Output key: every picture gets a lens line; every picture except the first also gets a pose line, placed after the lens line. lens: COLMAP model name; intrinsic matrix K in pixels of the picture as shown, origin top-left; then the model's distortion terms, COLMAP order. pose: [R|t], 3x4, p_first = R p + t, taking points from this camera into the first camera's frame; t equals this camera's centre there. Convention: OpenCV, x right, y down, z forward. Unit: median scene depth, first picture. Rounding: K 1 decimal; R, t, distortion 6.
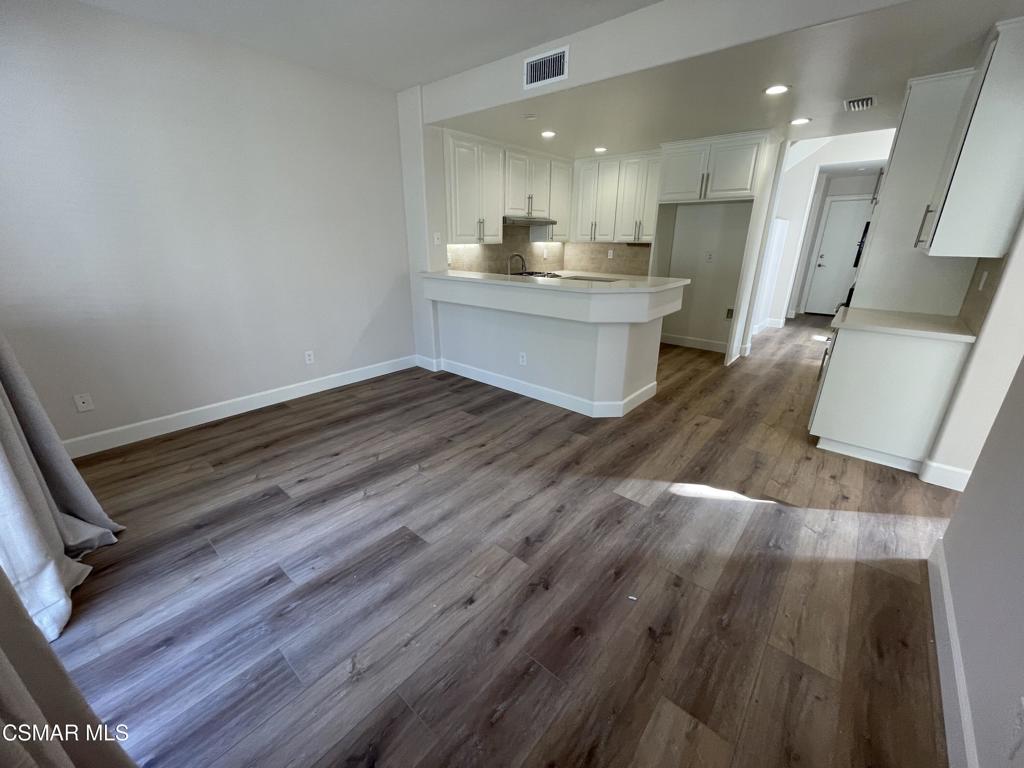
lens RADIAL K [[413.0, 0, 511.0], [0, 413.0, 381.3], [0, 0, 1]] dist [-0.004564, 0.001585]
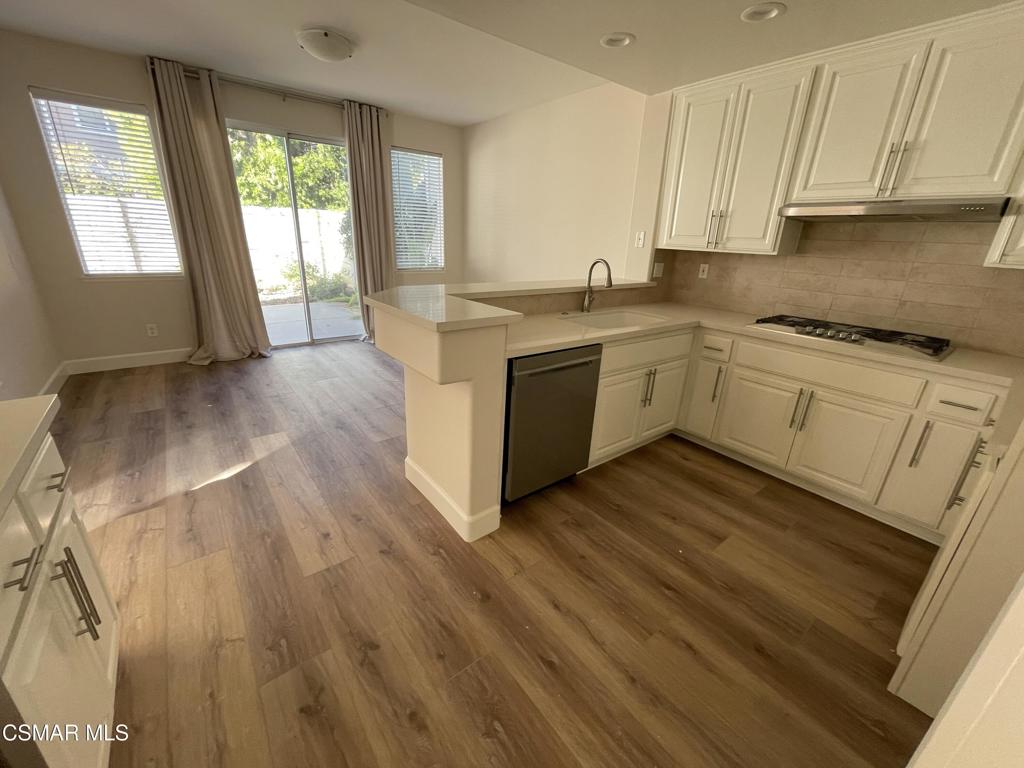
lens RADIAL K [[413.0, 0, 519.1], [0, 413.0, 379.1], [0, 0, 1]] dist [-0.004564, 0.001585]
pose [[-0.180023, 0.311006, -0.933203, 1.267490], [-0.368275, 0.858394, 0.357118, -0.582134], [0.912121, 0.407965, -0.039995, 1.687904]]
